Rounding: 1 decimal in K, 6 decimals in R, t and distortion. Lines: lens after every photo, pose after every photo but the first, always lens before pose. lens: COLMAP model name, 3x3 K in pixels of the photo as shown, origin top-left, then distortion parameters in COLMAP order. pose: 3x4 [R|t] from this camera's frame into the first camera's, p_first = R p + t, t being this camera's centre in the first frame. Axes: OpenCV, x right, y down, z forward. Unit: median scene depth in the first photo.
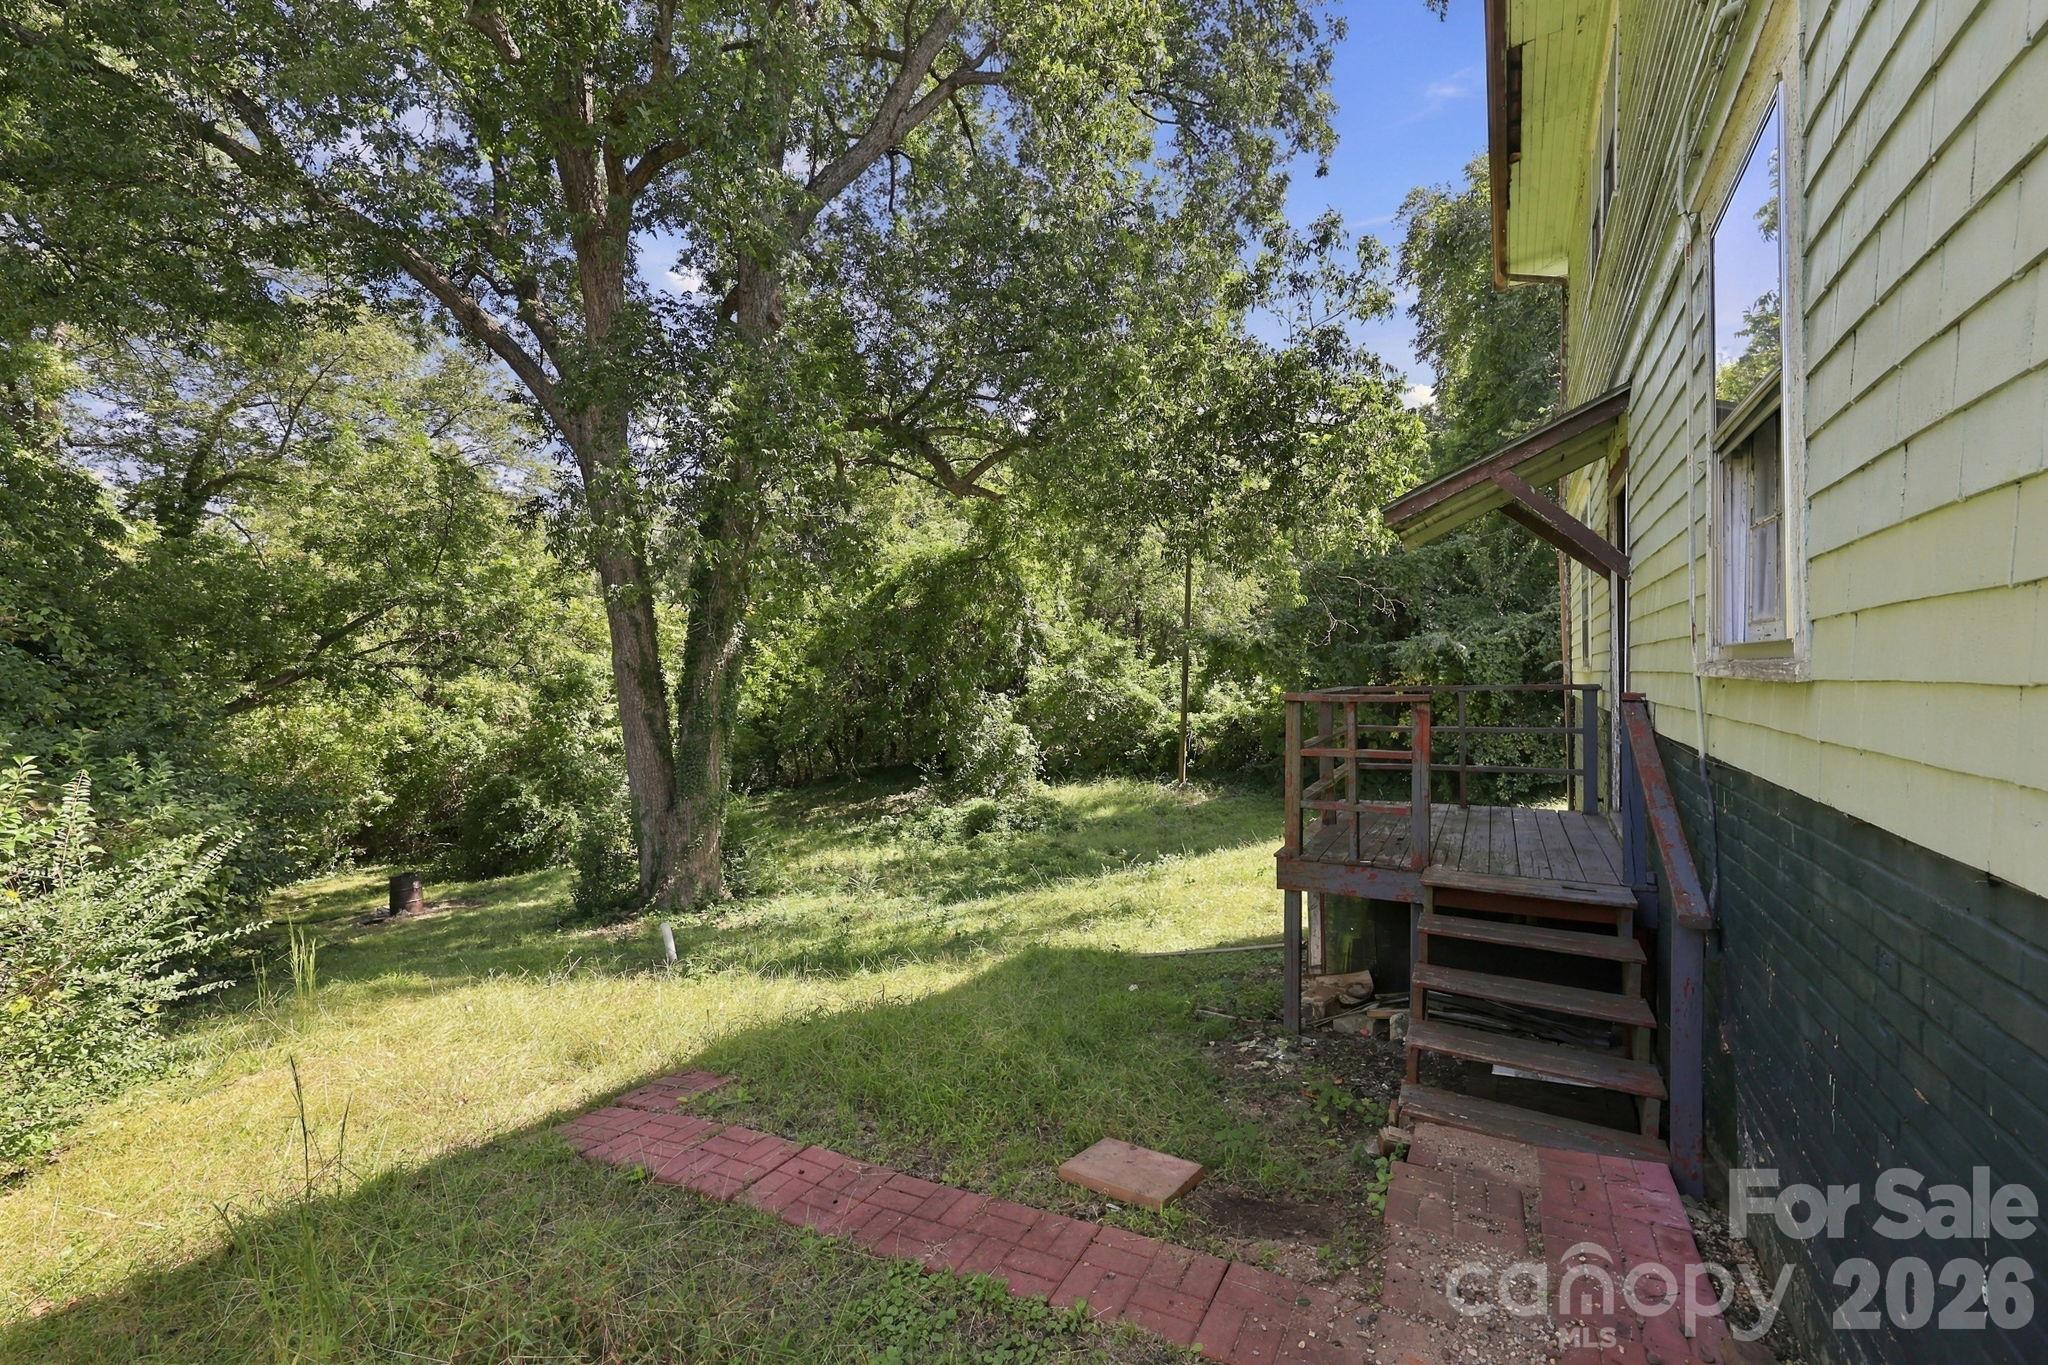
lens RADIAL K [[834.3, 0, 1020.7], [0, 834.3, 682.1], [0, 0, 1]] dist [0.003347, 0.000491]
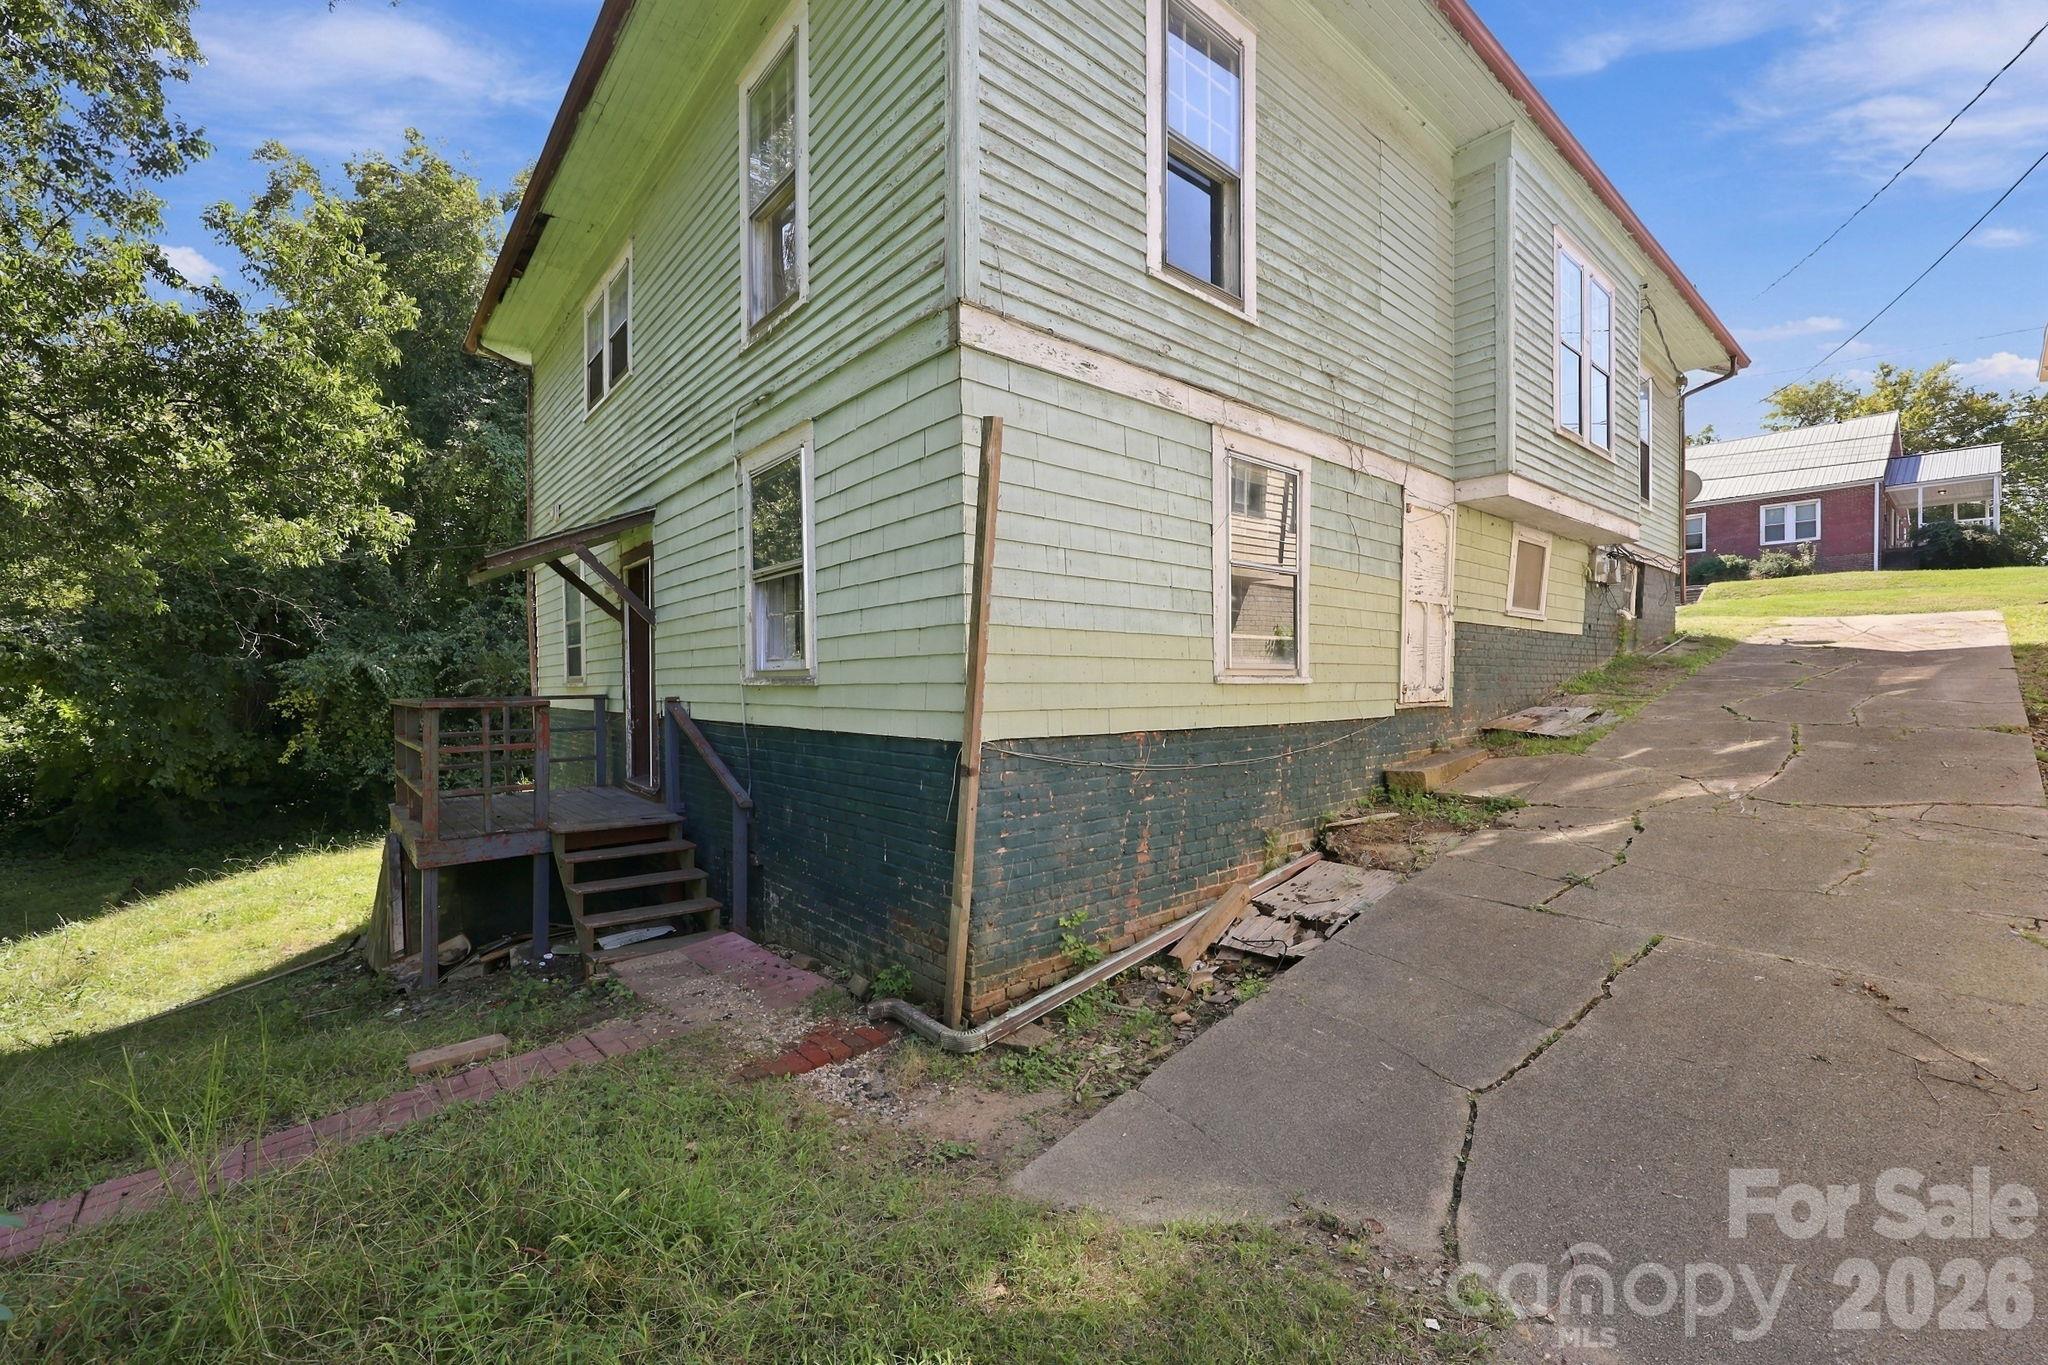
lens RADIAL K [[834.3, 0, 1018.9], [0, 834.3, 687.9], [0, 0, 1]] dist [0.003347, 0.000491]
pose [[0.341383, 0.003689, 0.939917, -0.634283], [0.011267, 0.999904, -0.008017, 0.016603], [-0.939857, 0.013327, 0.341308, -0.237604]]
